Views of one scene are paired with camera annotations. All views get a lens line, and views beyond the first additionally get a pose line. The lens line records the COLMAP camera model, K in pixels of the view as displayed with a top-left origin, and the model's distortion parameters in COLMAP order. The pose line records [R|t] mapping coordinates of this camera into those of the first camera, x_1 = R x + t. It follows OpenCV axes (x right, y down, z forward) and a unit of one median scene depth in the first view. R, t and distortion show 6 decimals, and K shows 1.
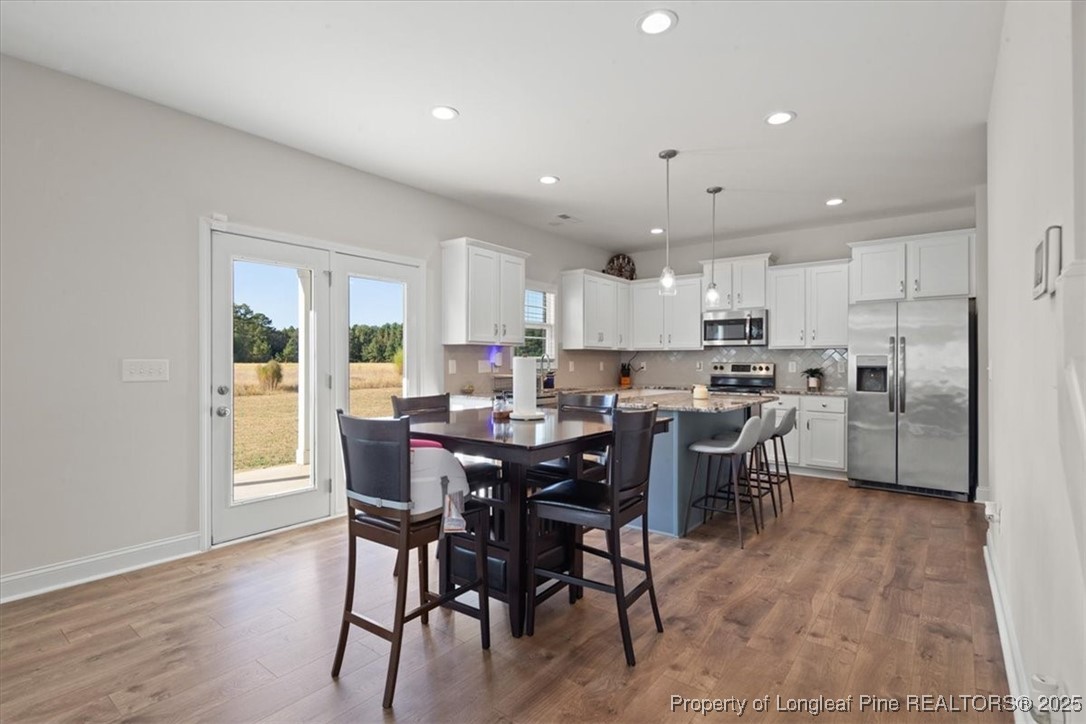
lens RADIAL K [[525.6, 0, 545.7], [0, 525.6, 363.3], [0, 0, 1]] dist [0.004293, -0.000353]
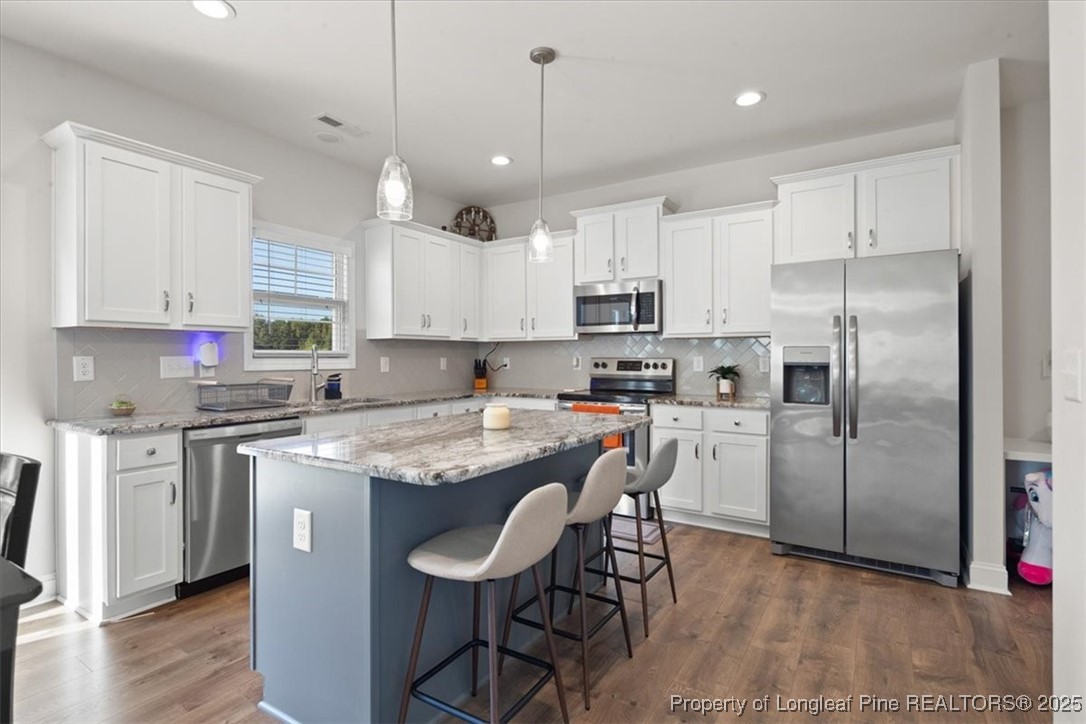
lens RADIAL K [[532.6, 0, 543.0], [0, 532.6, 362.0], [0, 0, 1]] dist [0.002322, 0.000173]
pose [[0.995689, -0.005642, 0.092584, 0.207535], [0.004989, 0.999961, 0.007282, -0.001527], [-0.092622, -0.006789, 0.995678, 0.331754]]
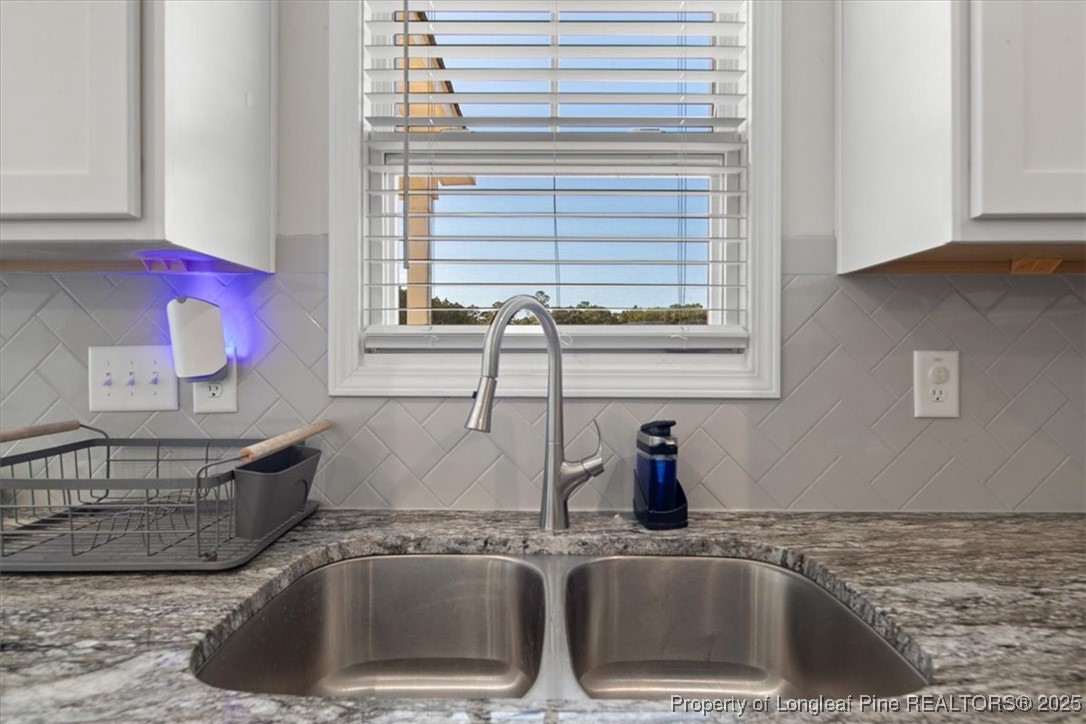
lens RADIAL K [[525.6, 0, 545.7], [0, 525.6, 363.3], [0, 0, 1]] dist [0.004293, -0.000353]
pose [[0.610039, 0.003153, -0.792365, 0.114273], [-0.000626, 0.999994, 0.003497, -0.000499], [0.792371, -0.001637, 0.610037, 0.894573]]
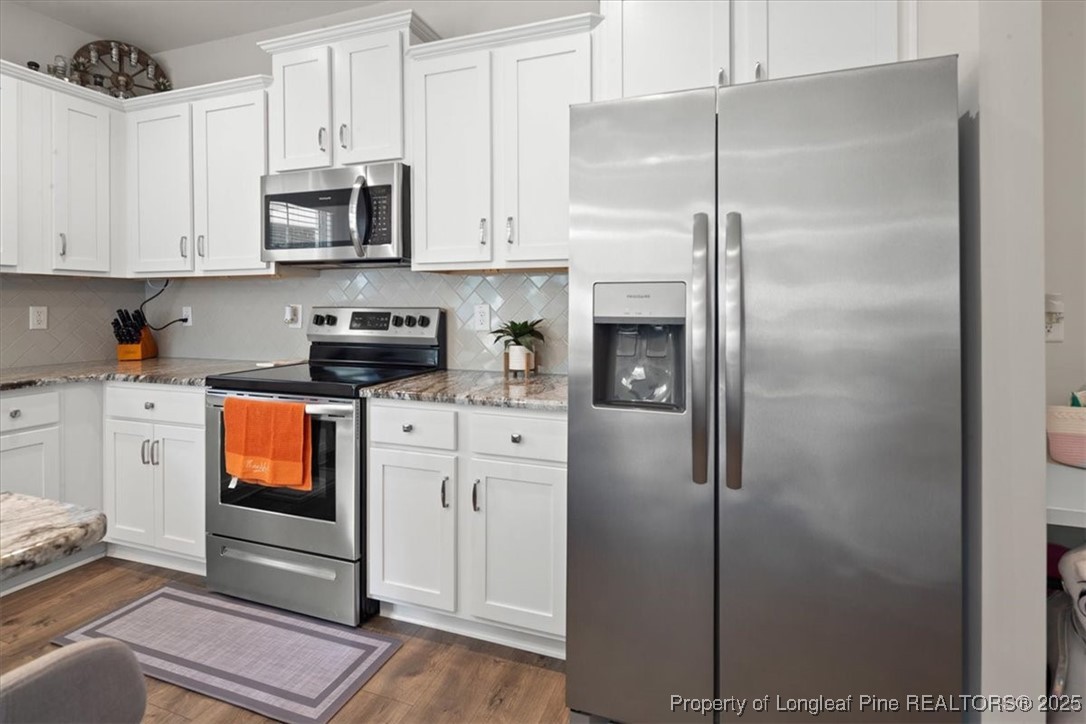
lens RADIAL K [[536.8, 0, 541.6], [0, 536.8, 312.4], [0, 0, 1]] dist [0.003304, 0.000208]
pose [[0.951552, -0.006422, 0.307421, 0.400478], [0.003904, 0.999954, 0.008806, -0.000286], [-0.307463, -0.007179, 0.951533, 0.616942]]
